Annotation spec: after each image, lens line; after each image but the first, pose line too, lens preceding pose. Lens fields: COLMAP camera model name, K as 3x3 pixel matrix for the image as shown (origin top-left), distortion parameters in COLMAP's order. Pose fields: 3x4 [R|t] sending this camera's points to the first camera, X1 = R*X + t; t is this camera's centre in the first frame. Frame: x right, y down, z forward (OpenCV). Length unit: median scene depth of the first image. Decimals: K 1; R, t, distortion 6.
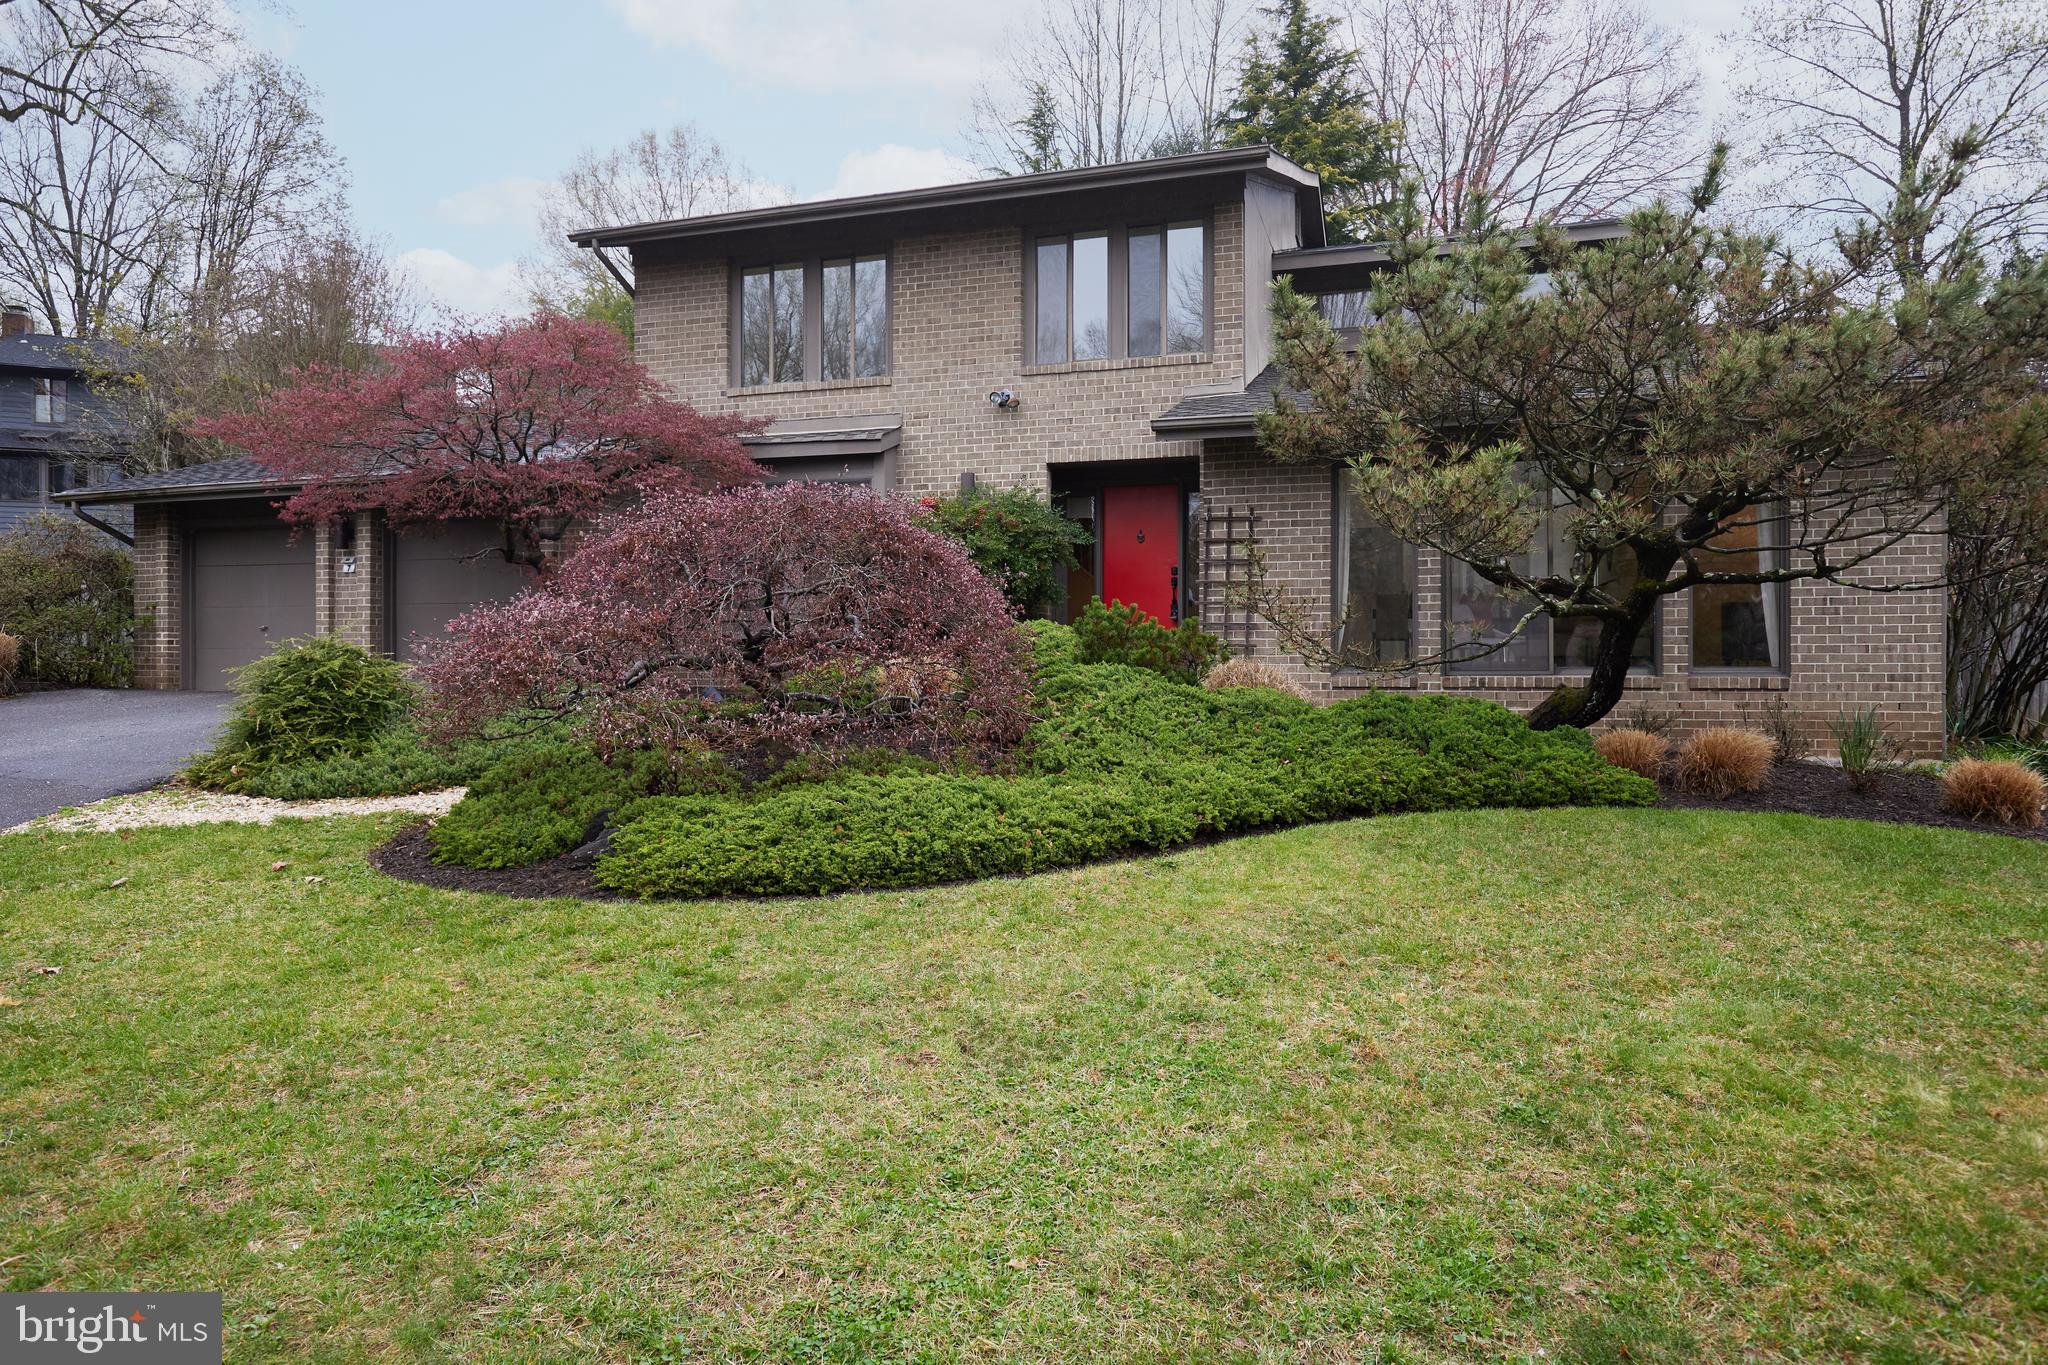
lens RADIAL K [[1277.7, 0, 1022.4], [0, 1277.7, 681.0], [0, 0, 1]] dist [0.001048, -0.000032]
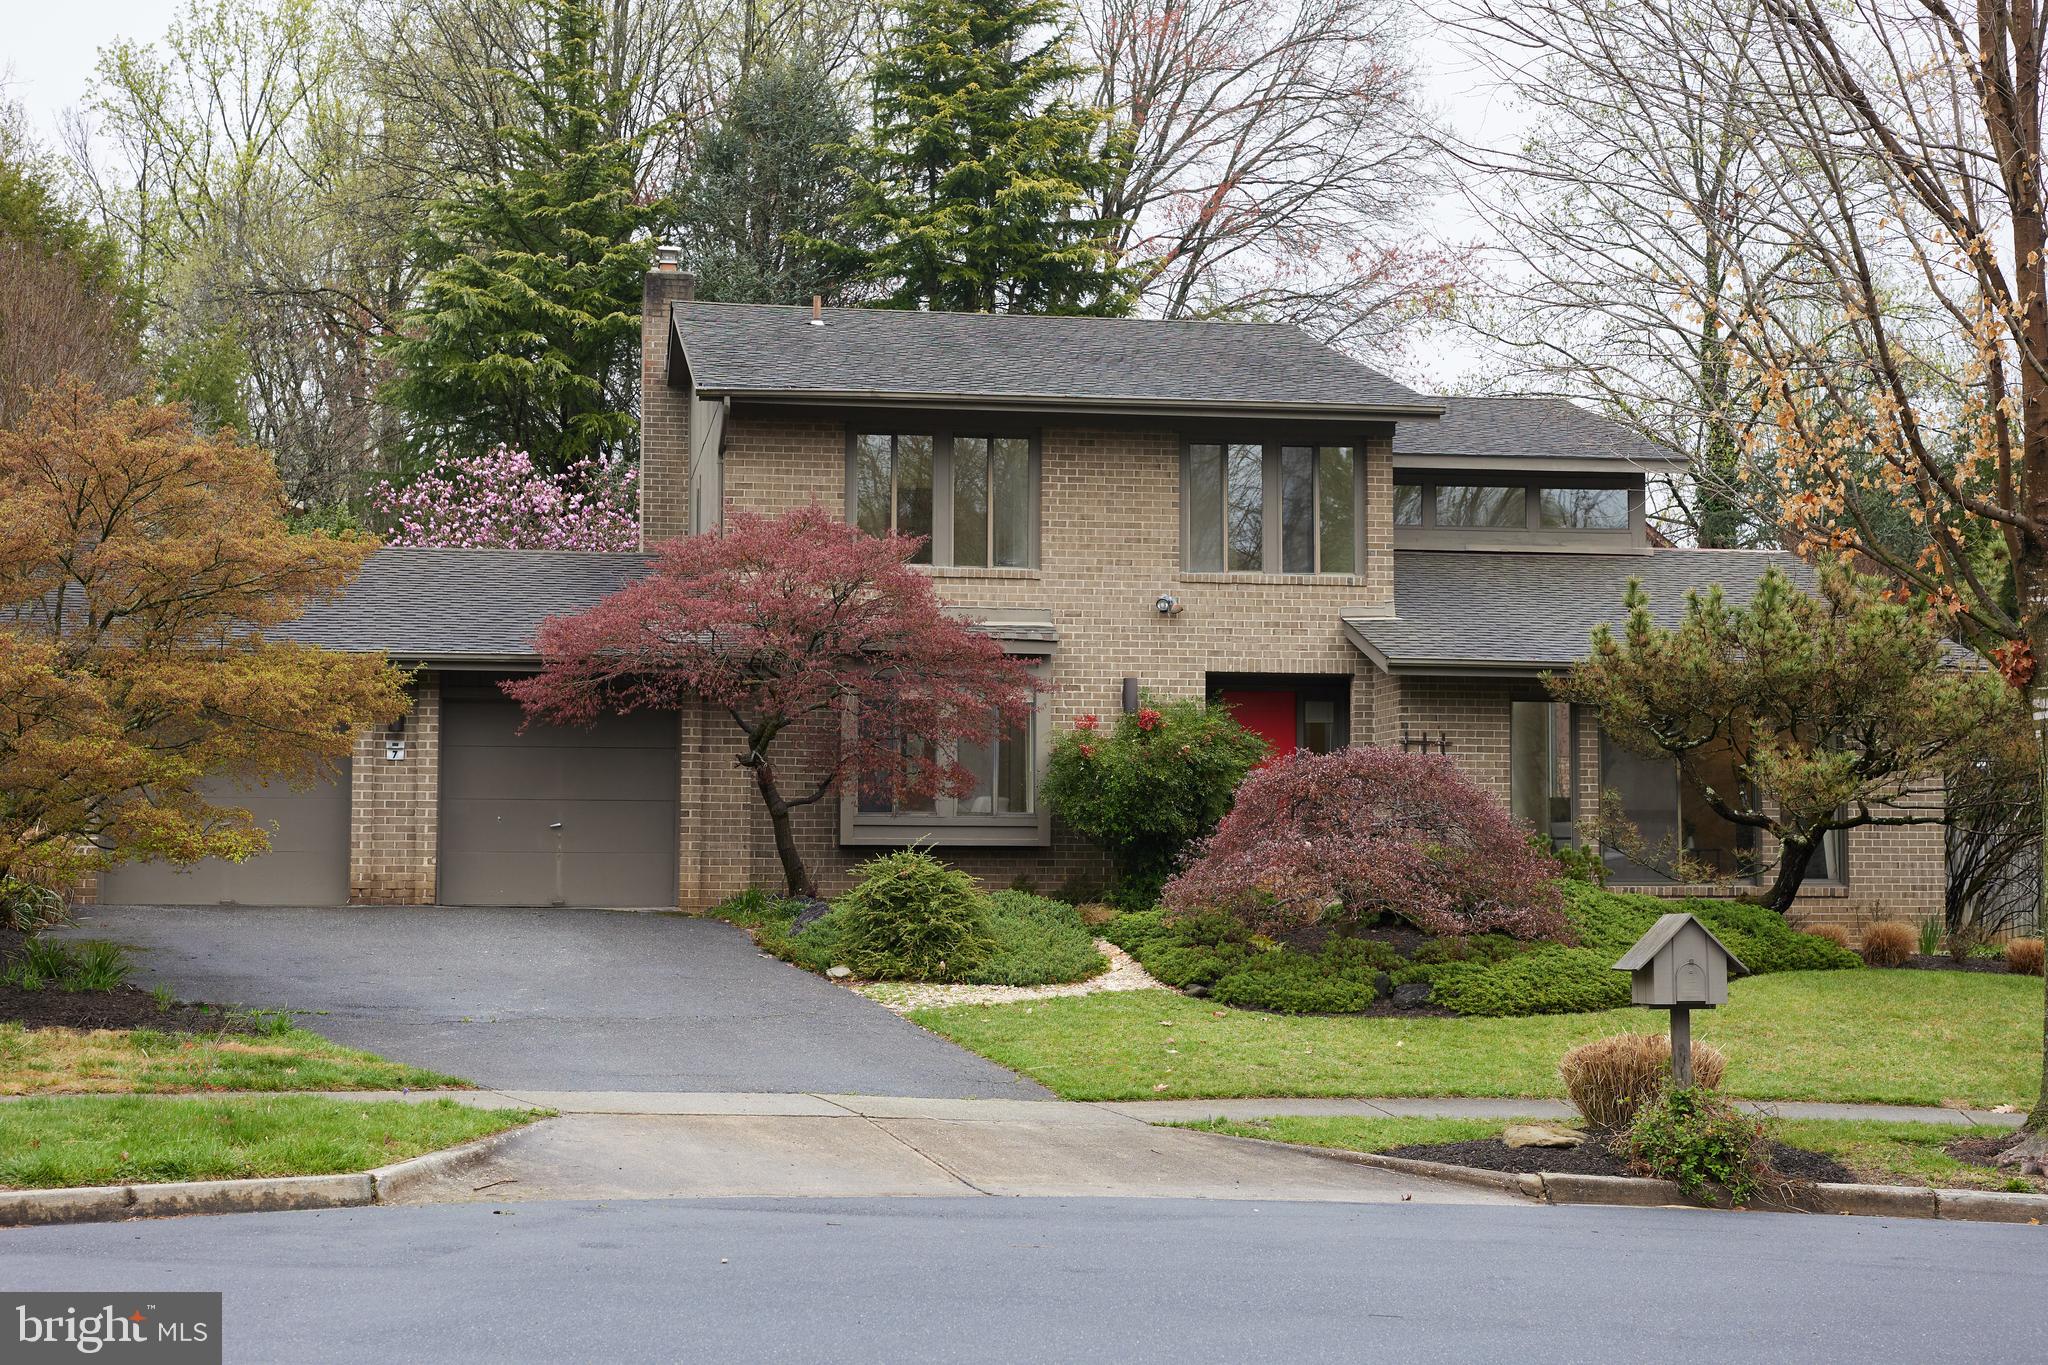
lens RADIAL K [[2953.4, 0, 1024.2], [0, 2953.4, 681.8], [0, 0, 1]] dist [-0.000950, 0.000000]
pose [[0.888375, 0.031456, 0.458041, -1.169195], [0.001928, 0.997386, -0.072234, 0.002968], [-0.459115, 0.065053, 0.885992, -0.977966]]
